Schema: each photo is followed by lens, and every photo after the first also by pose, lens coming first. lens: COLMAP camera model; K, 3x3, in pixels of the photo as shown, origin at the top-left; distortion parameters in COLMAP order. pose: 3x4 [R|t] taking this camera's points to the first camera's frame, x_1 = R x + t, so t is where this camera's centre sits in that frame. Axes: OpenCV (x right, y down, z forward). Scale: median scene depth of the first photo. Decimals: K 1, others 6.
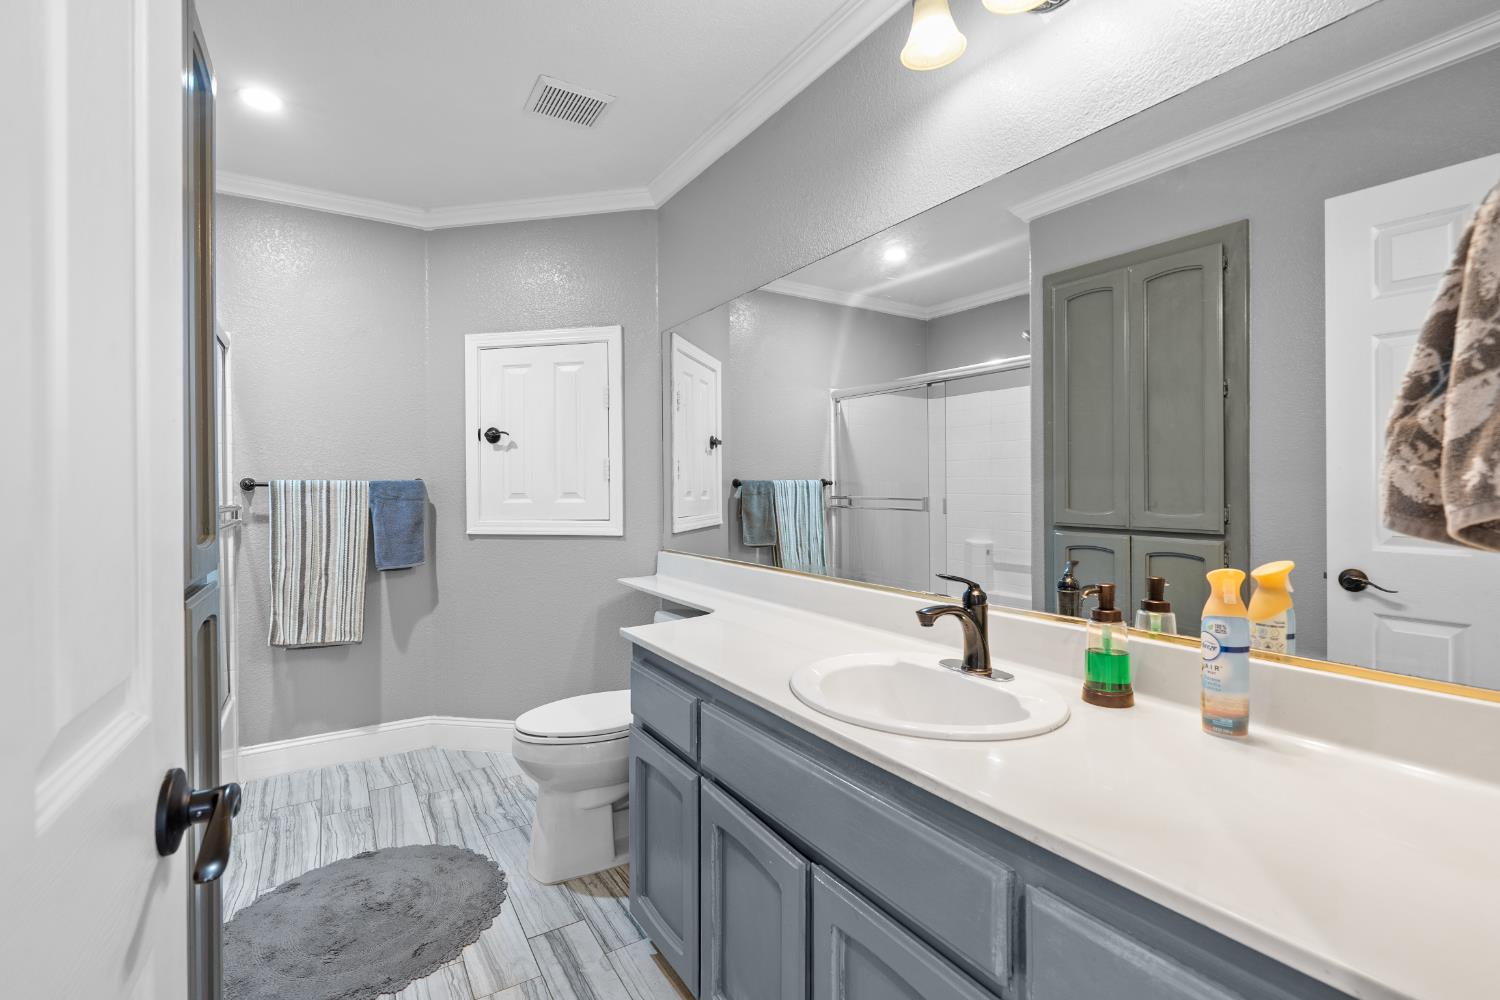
lens RADIAL K [[672.7, 0, 746.3], [0, 672.7, 487.0], [0, 0, 1]] dist [-0.005155, 0.000295]
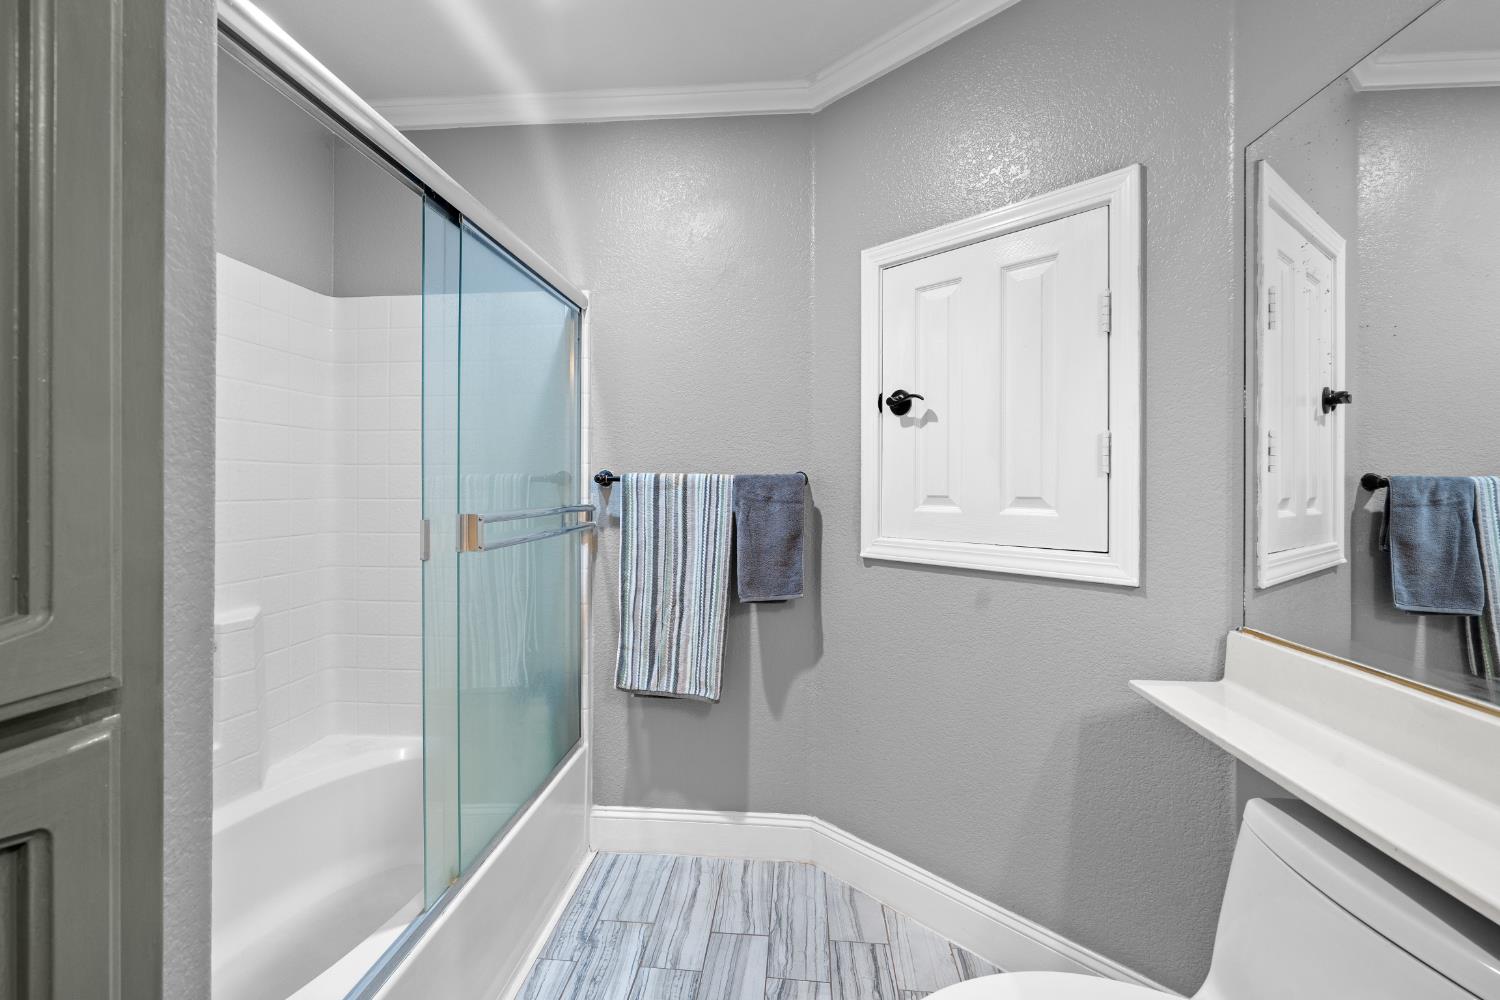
lens RADIAL K [[672.7, 0, 746.3], [0, 672.7, 487.0], [0, 0, 1]] dist [-0.005155, 0.000295]
pose [[0.798082, 0.013018, -0.602408, -0.122018], [-0.010165, 0.999915, 0.008141, -0.002042], [0.602463, -0.000374, 0.798147, 0.446099]]
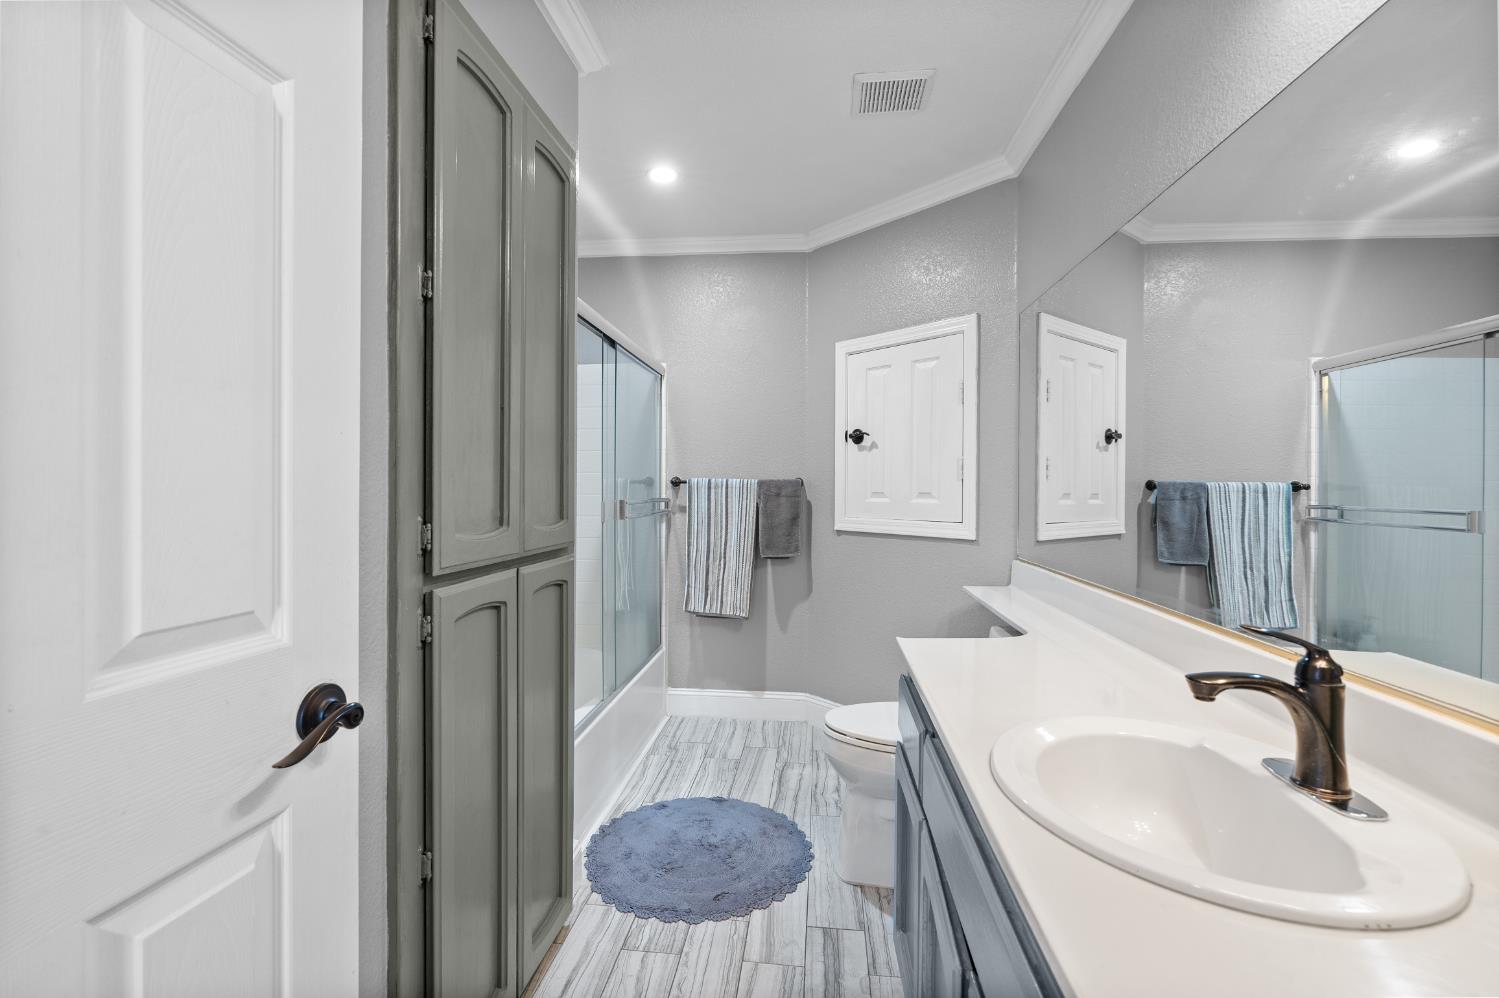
lens RADIAL K [[666.5, 0, 752.6], [0, 666.5, 489.7], [0, 0, 1]] dist [-0.004491, -0.000022]
pose [[0.791037, 0.015030, -0.611583, 0.137098], [-0.012981, 0.999885, 0.007783, -0.000477], [0.611630, 0.001782, 0.791142, 0.088994]]
